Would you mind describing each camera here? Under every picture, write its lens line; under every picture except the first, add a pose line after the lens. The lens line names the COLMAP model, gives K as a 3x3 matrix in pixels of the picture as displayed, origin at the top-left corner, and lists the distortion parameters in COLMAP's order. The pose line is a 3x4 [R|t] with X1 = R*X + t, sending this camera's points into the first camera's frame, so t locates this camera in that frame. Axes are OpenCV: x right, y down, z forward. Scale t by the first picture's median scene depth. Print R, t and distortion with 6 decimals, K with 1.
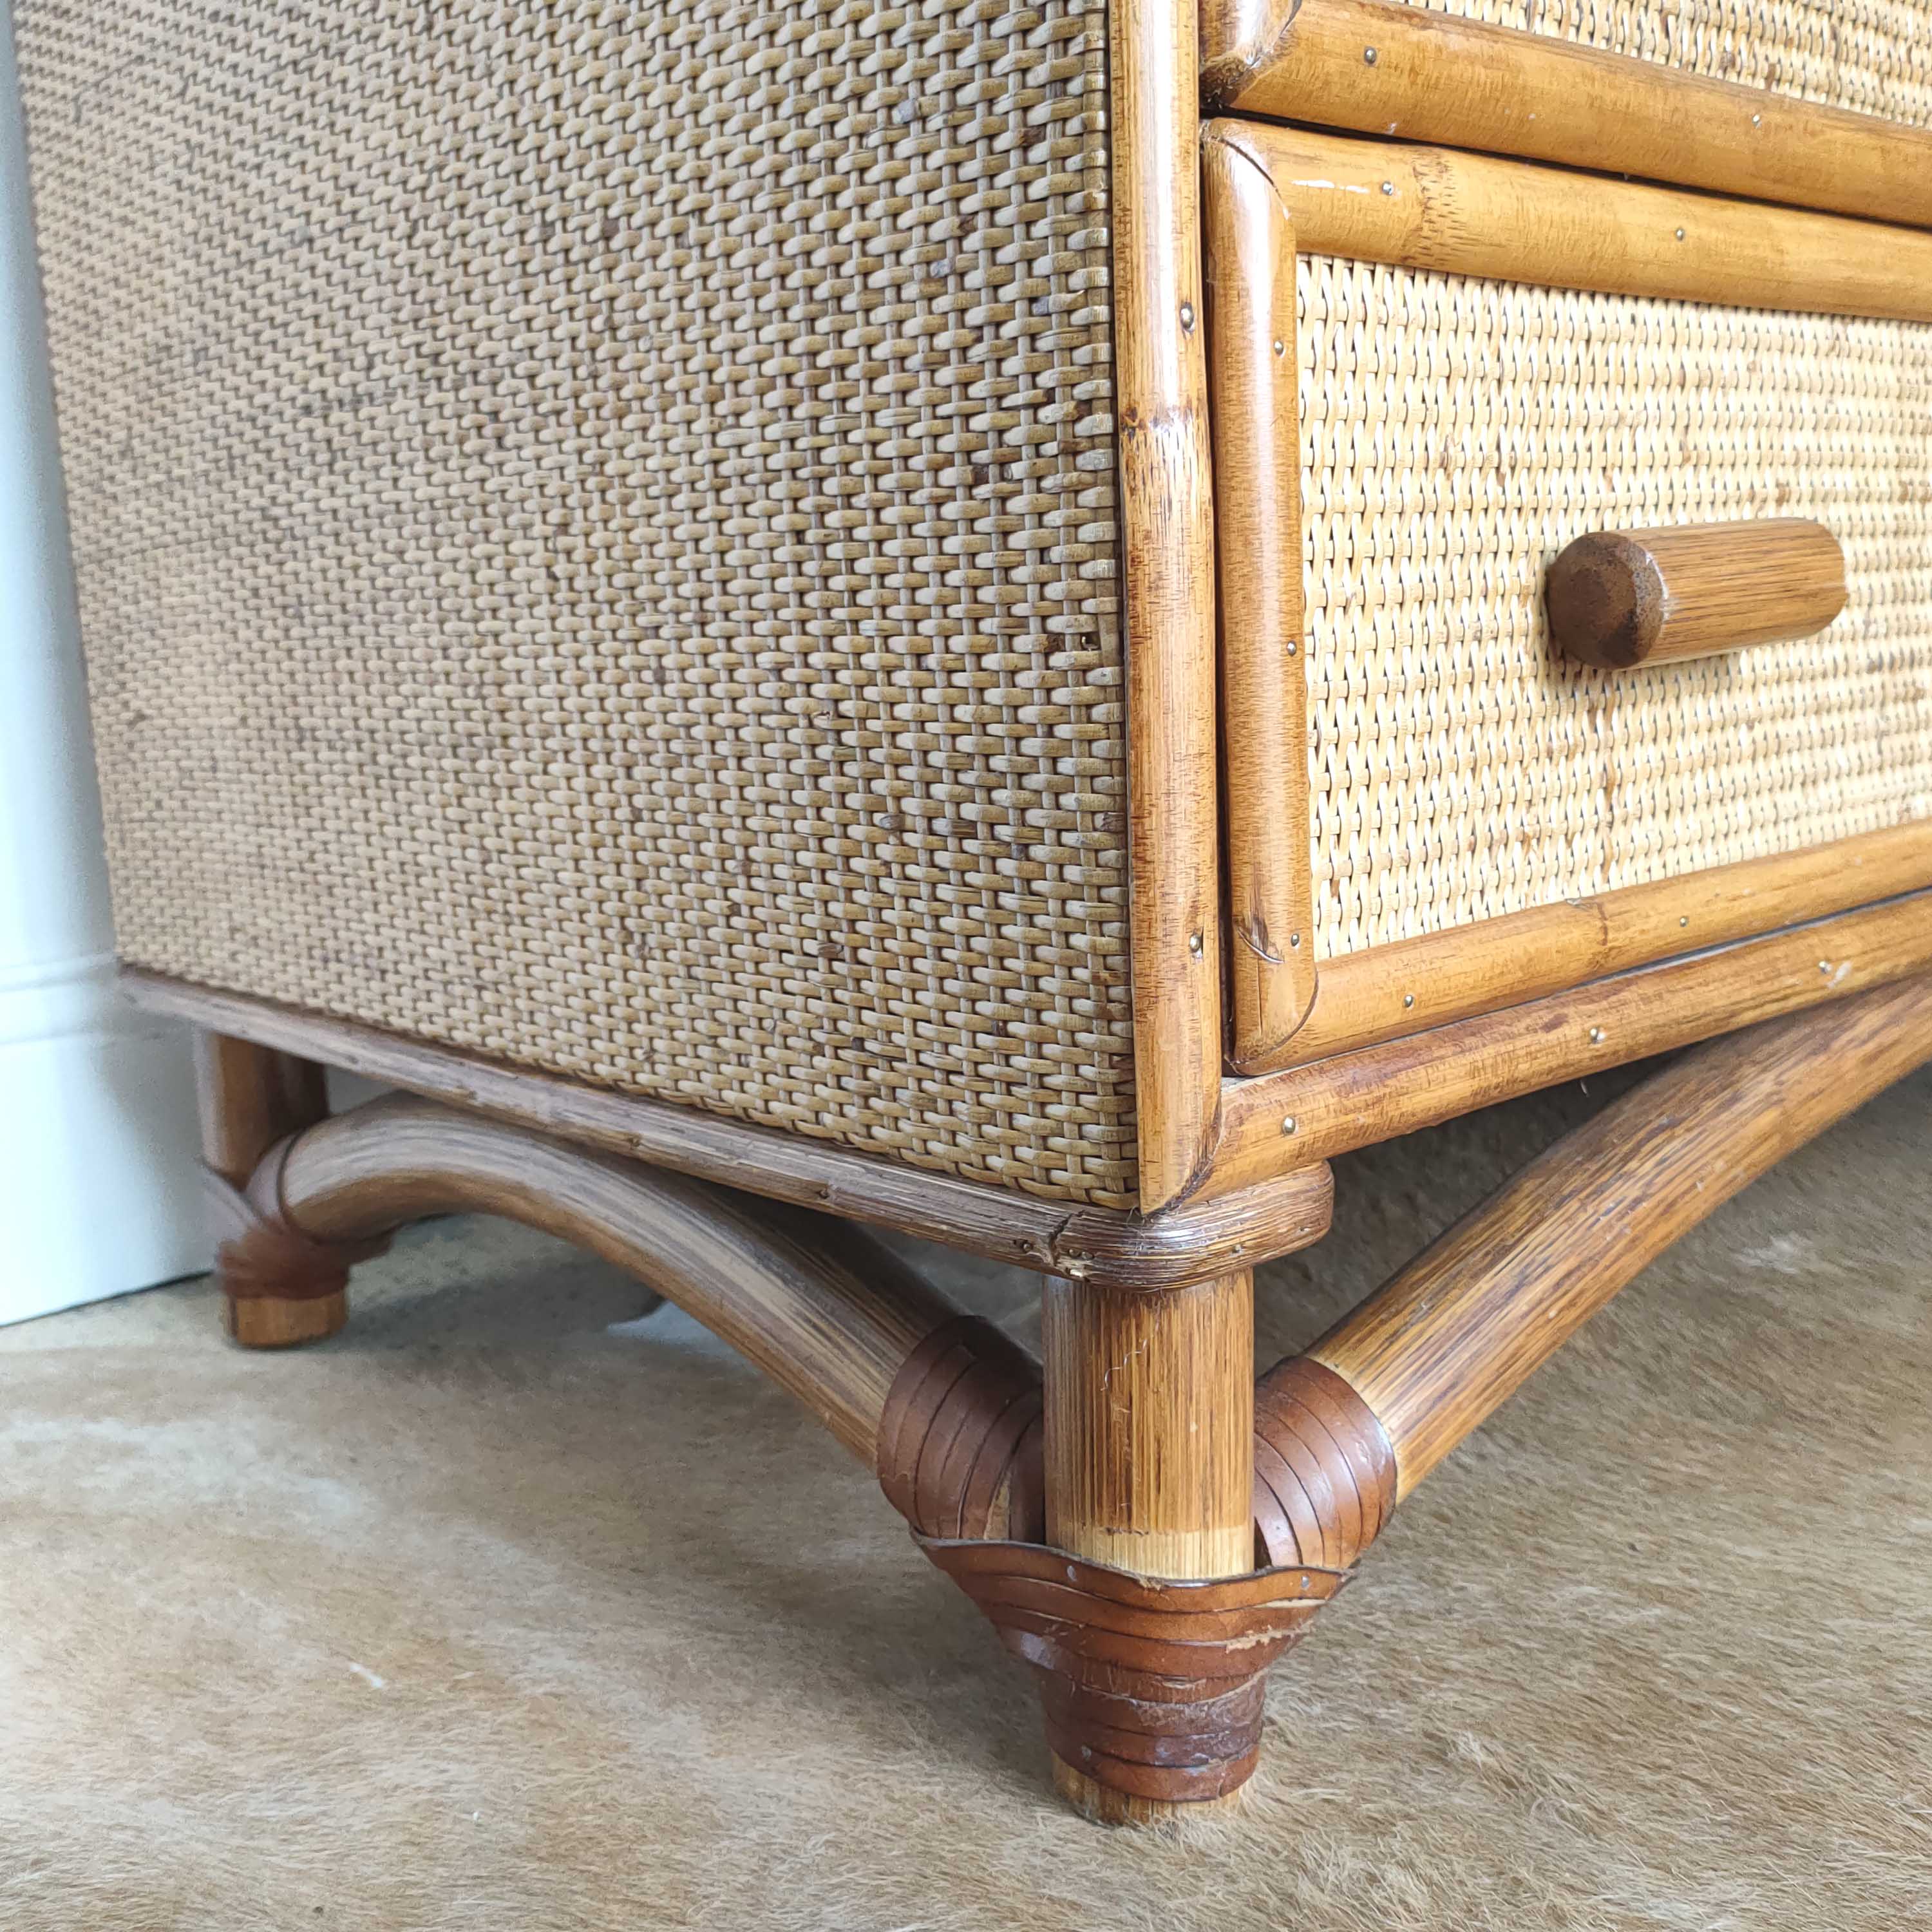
lens RADIAL K [[2039.8, 0, 966.0], [0, 2039.8, 966.0], [0, 0, 1]] dist [0.044791, -0.016780]
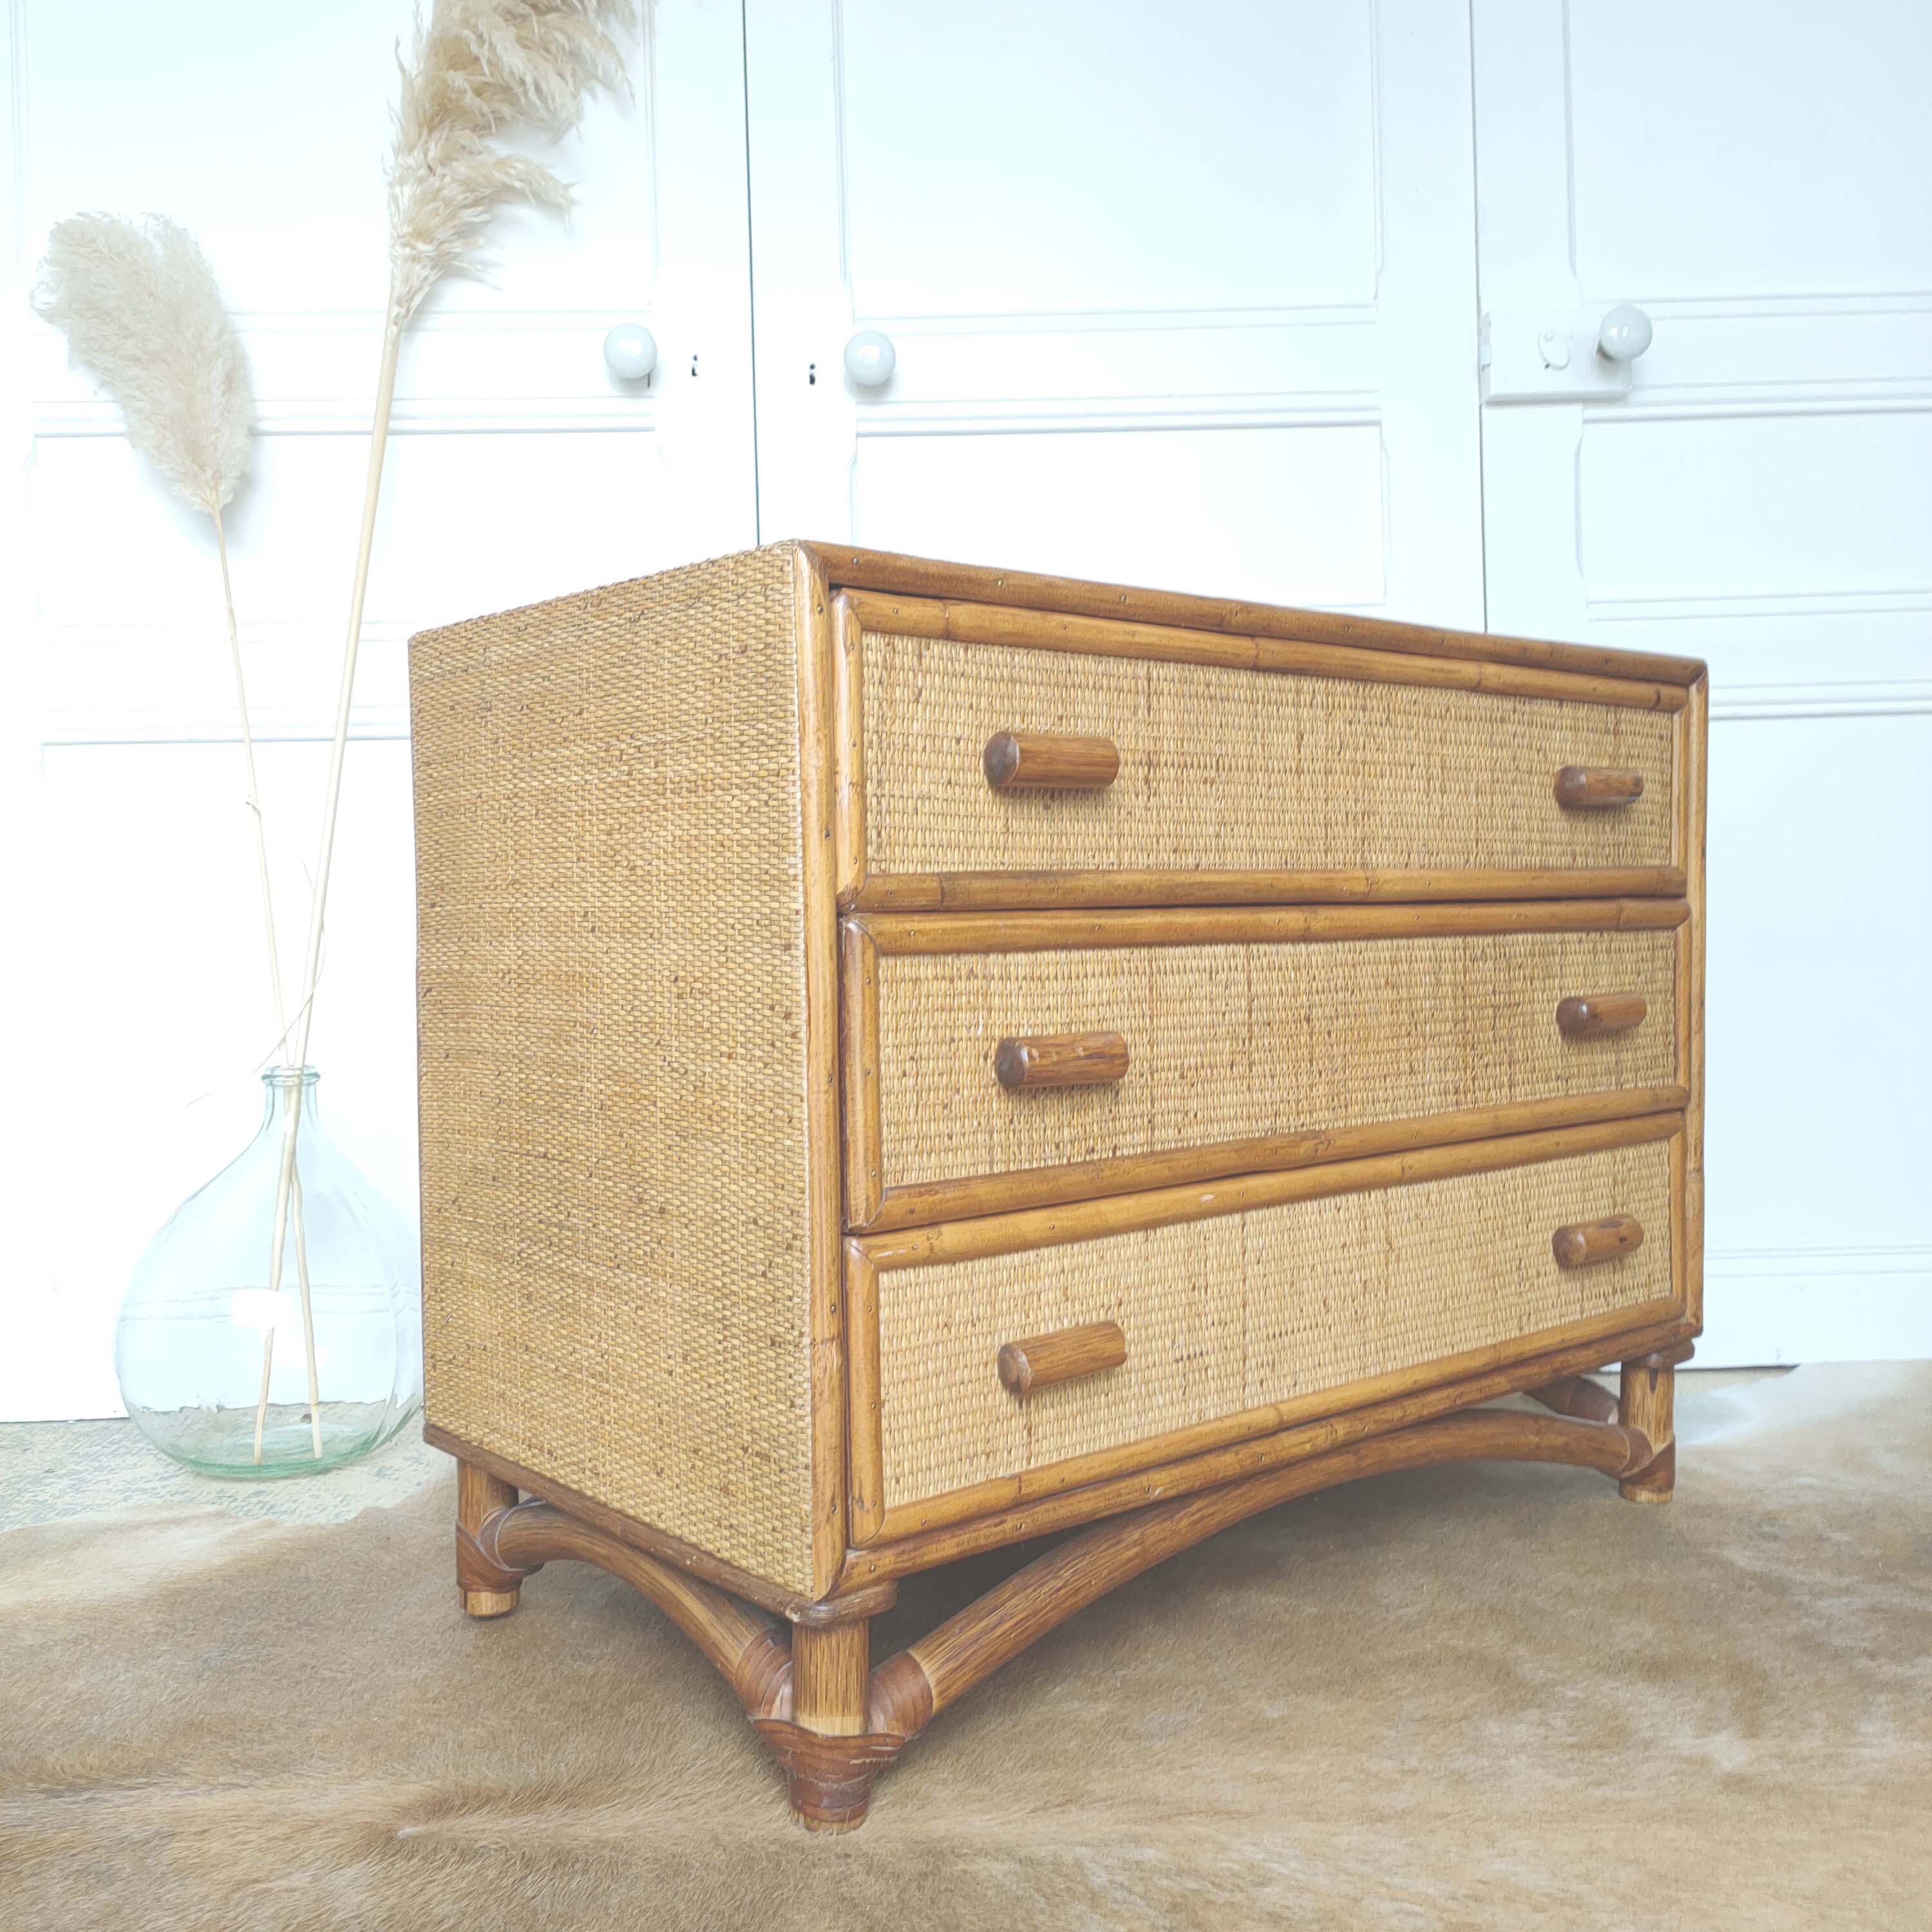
lens RADIAL K [[2013.0, 0, 986.0], [0, 2013.0, 912.4], [0, 0, 1]] dist [0.021939, 0.035100]
pose [[0.998605, 0.039333, -0.035234, 0.327364], [-0.043623, 0.990467, -0.130657, -0.406102], [0.029759, 0.132012, 0.990801, -1.657962]]
